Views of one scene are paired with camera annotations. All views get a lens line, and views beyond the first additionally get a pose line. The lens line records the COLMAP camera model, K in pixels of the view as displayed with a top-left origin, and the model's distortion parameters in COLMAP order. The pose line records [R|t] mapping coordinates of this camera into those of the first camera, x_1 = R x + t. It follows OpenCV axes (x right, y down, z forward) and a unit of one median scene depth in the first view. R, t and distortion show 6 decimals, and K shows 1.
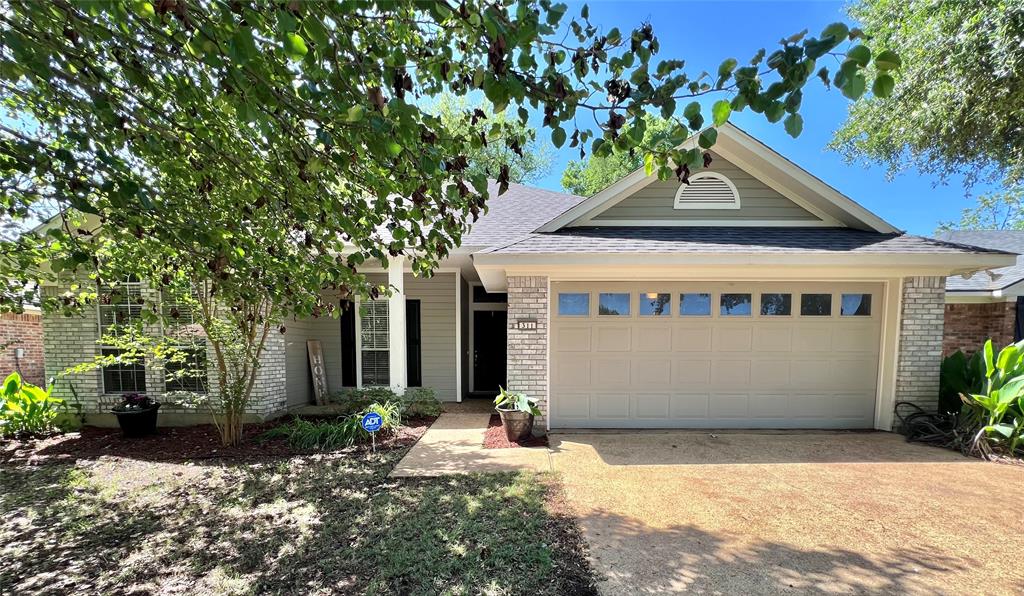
lens RADIAL K [[417.8, 0, 512.7], [0, 417.8, 375.9], [0, 0, 1]] dist [-0.002100, -0.000064]
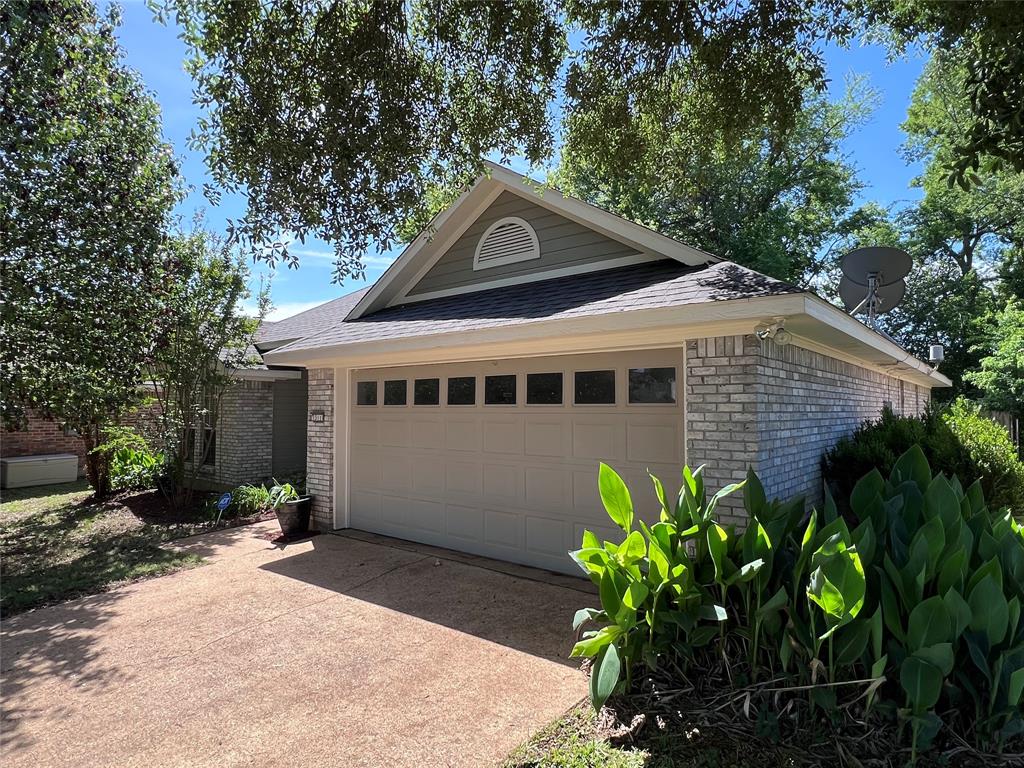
lens RADIAL K [[593.3, 0, 512.0], [0, 593.3, 384.0], [0, 0, 1]] dist [-0.002601, -0.000384]
pose [[0.772538, -0.027907, -0.634355, 1.224360], [-0.039398, 0.995002, -0.091753, -0.085869], [0.633745, 0.095875, 0.767577, 0.201990]]
